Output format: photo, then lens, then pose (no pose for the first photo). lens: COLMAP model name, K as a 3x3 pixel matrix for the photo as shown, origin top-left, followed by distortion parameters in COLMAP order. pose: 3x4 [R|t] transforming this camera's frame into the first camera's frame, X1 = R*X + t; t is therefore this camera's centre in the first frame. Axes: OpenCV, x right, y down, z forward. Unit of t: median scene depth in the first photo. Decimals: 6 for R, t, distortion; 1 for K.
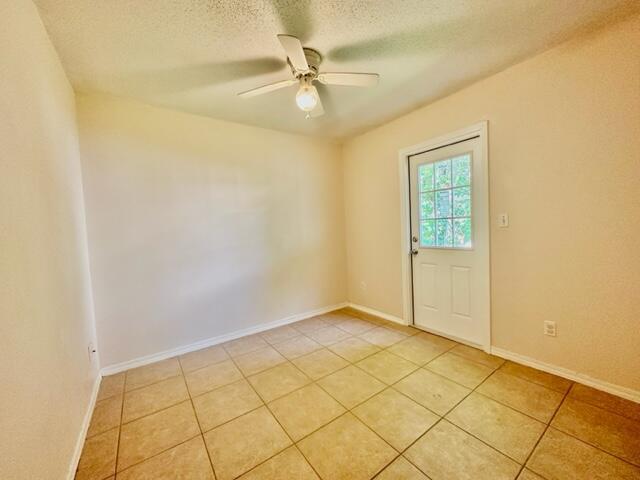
lens RADIAL K [[254.9, 0, 320.0], [0, 254.9, 240.0], [0, 0, 1]] dist [0.000401, 0.000093]
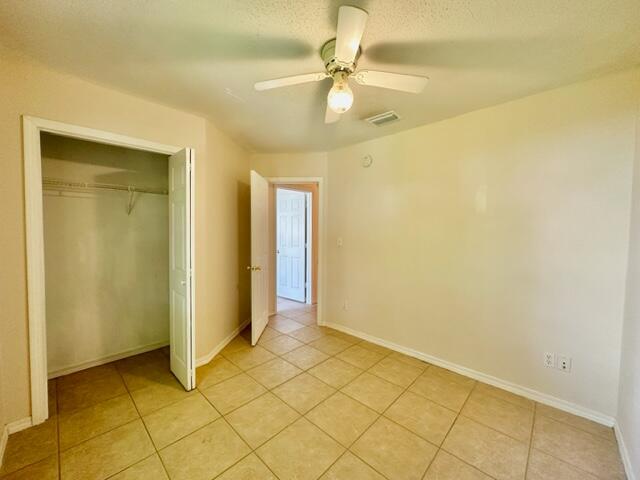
lens RADIAL K [[254.9, 0, 320.0], [0, 254.9, 240.0], [0, 0, 1]] dist [0.000401, 0.000093]
pose [[-0.980578, 0.047195, -0.190364, 0.203053], [0.030650, 0.995566, 0.088935, -0.175955], [0.193717, 0.081373, -0.977677, 1.938227]]
